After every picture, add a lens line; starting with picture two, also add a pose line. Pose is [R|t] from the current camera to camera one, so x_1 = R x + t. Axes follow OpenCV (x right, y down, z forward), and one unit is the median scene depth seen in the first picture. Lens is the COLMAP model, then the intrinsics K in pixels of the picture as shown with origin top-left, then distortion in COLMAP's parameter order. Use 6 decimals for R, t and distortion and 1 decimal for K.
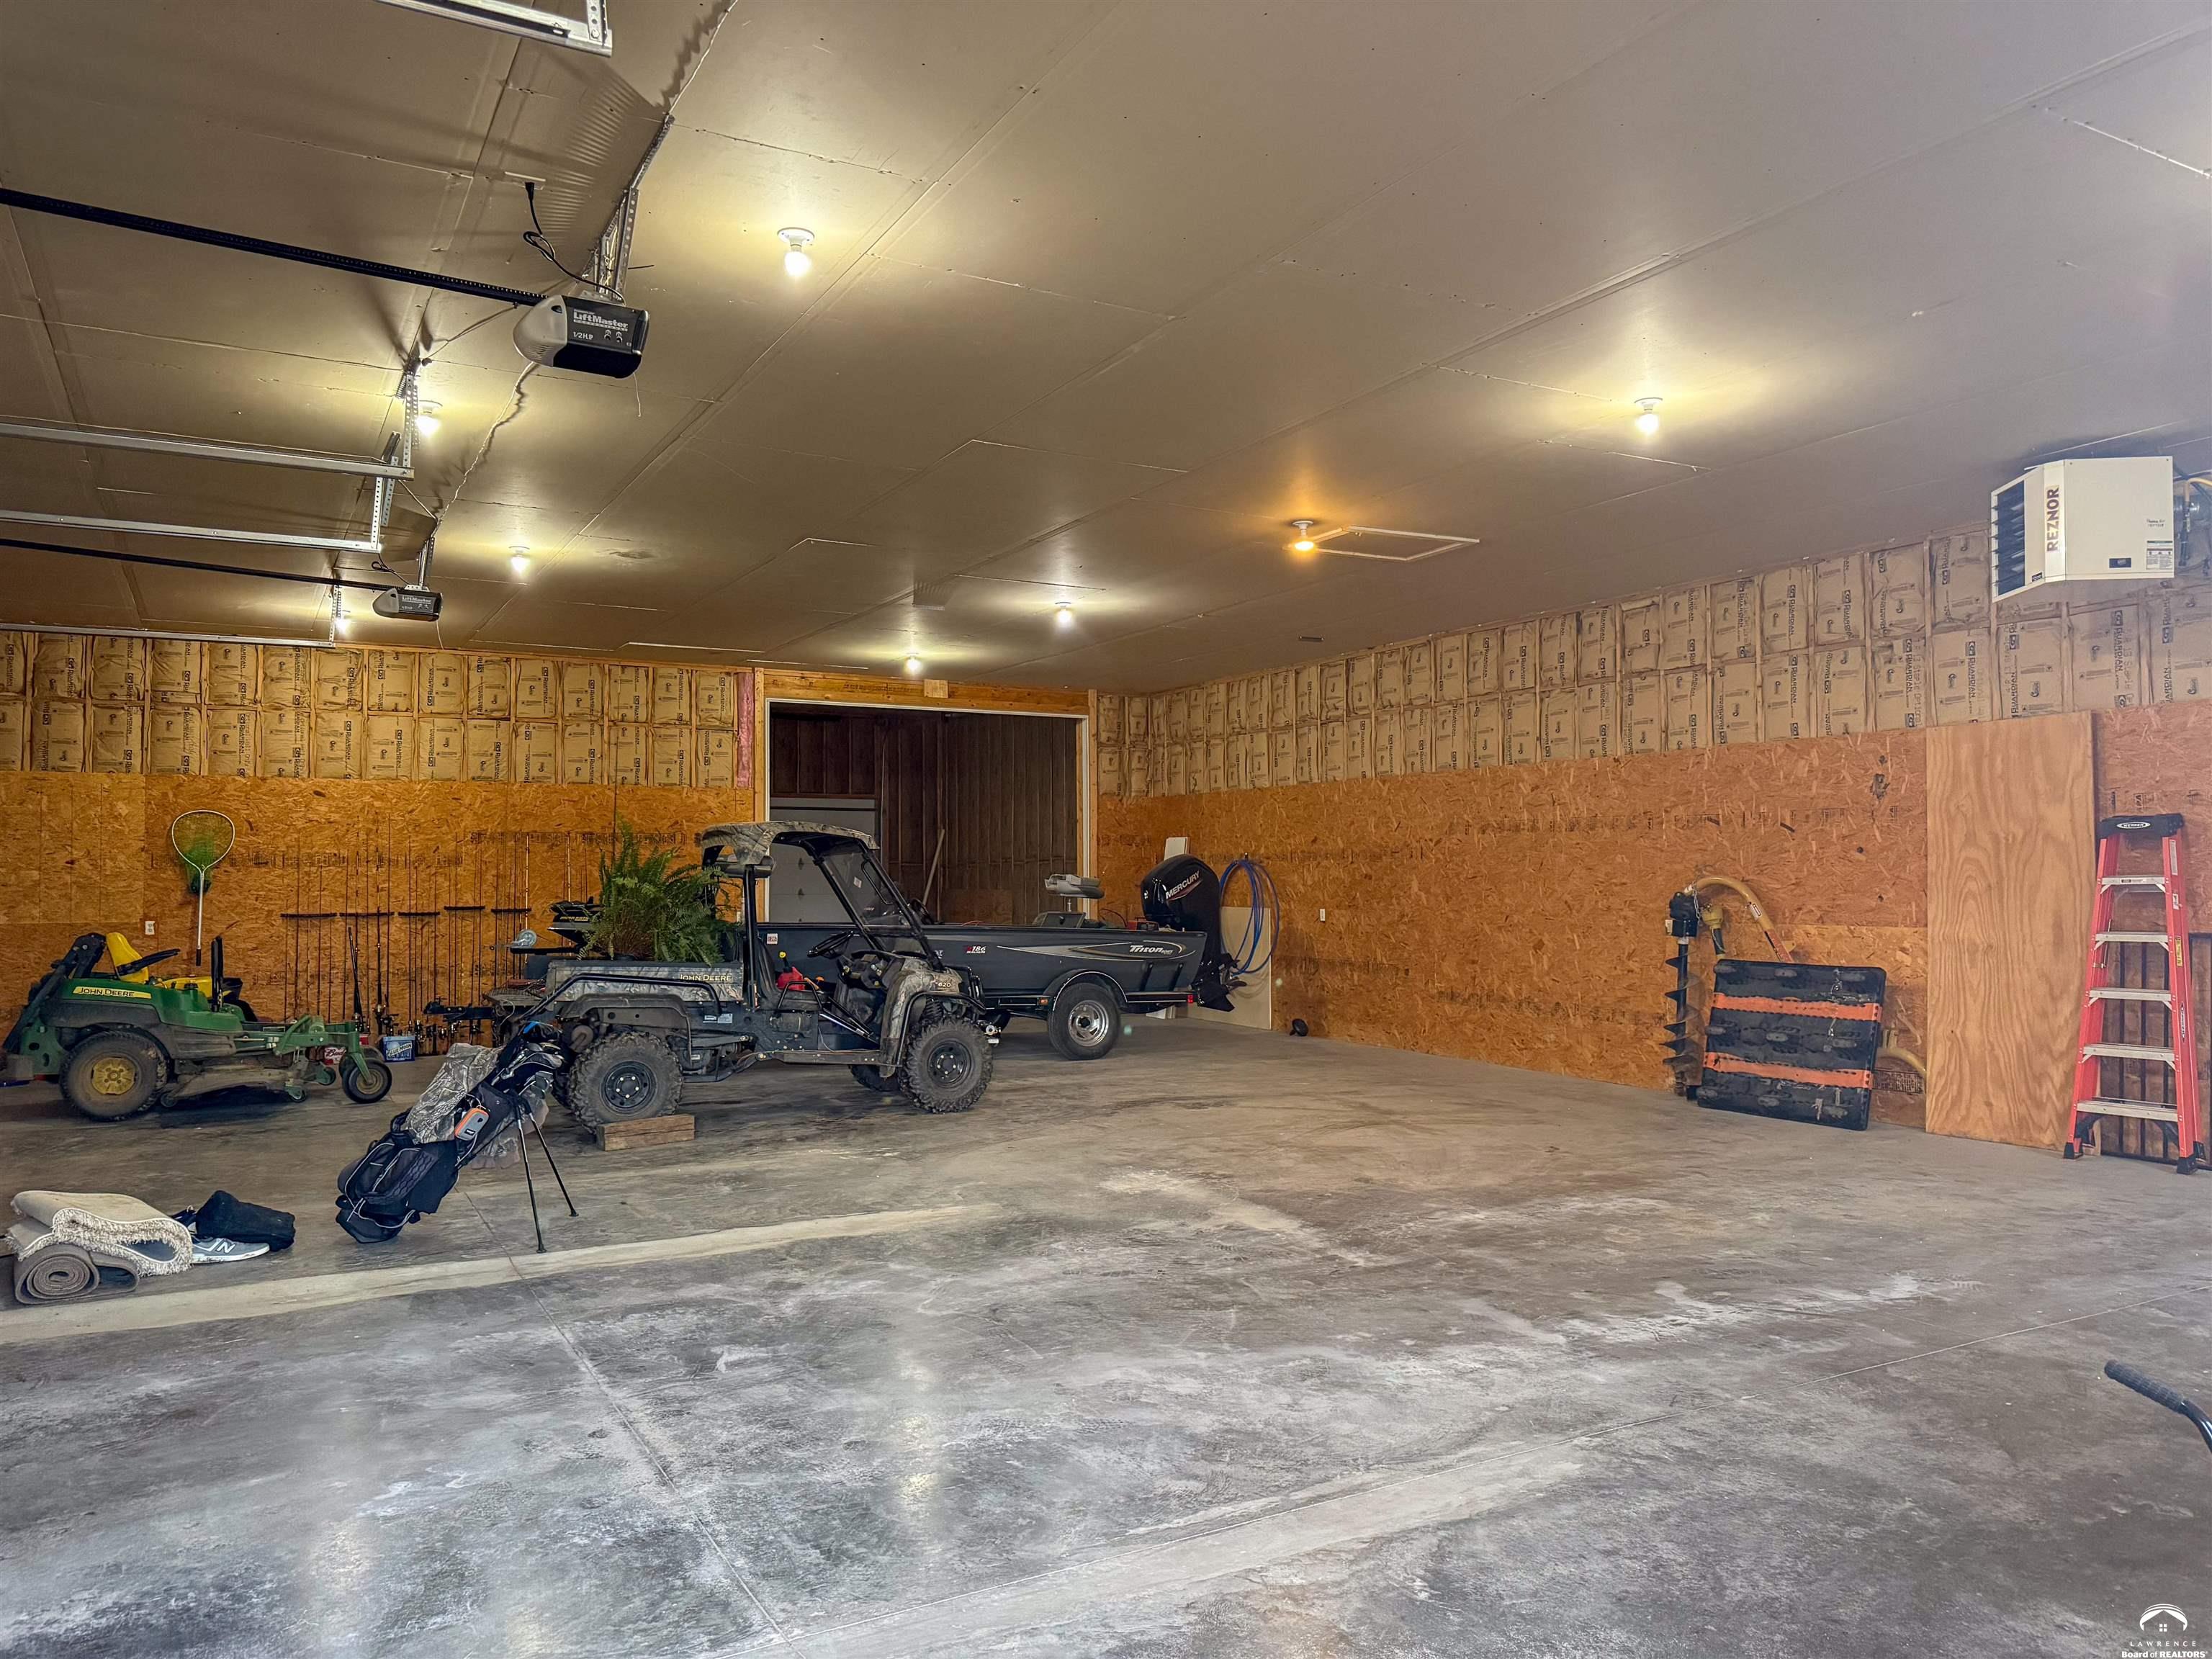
lens RADIAL K [[1576.8, 0, 1135.9], [0, 1576.8, 830.3], [0, 0, 1]] dist [0.059534, -0.077976]
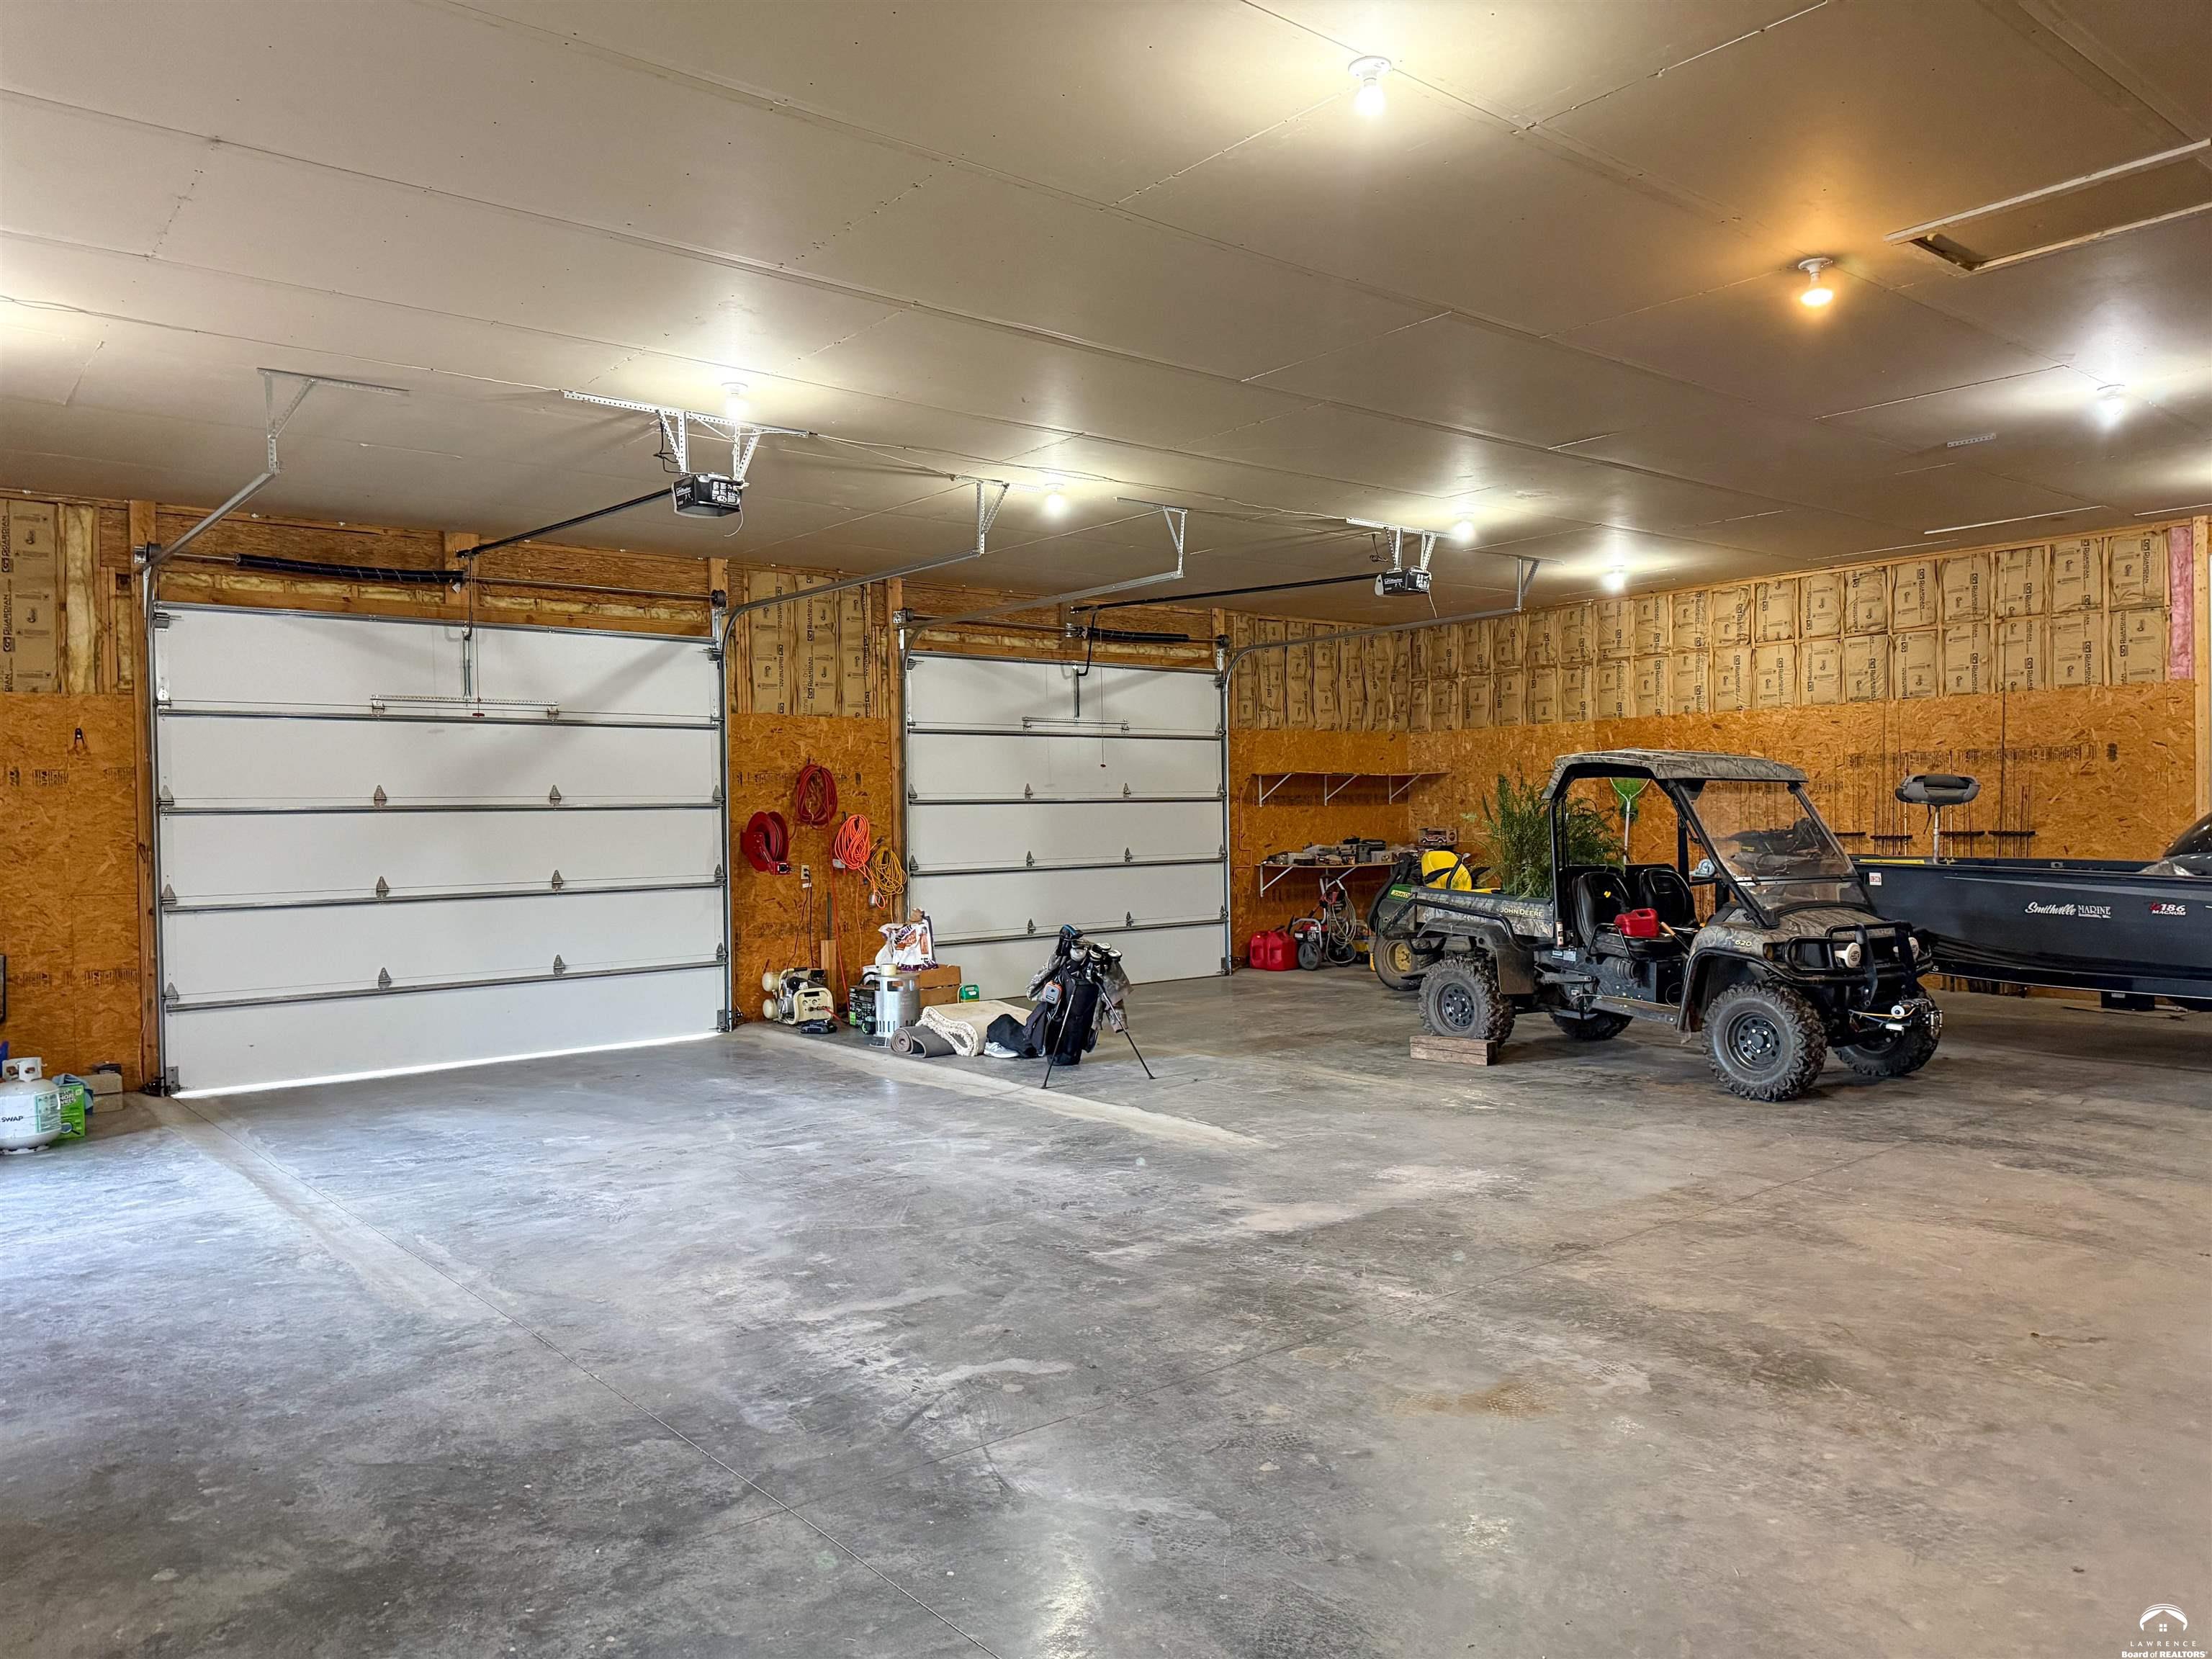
lens RADIAL K [[1576.8, 0, 1071.1], [0, 1576.8, 829.7], [0, 0, 1]] dist [0.059534, -0.077976]
pose [[0.148702, 0.009483, -0.988837, 0.587215], [0.047266, 0.998743, 0.016686, 0.009405], [0.987752, -0.049219, 0.148067, 0.492799]]
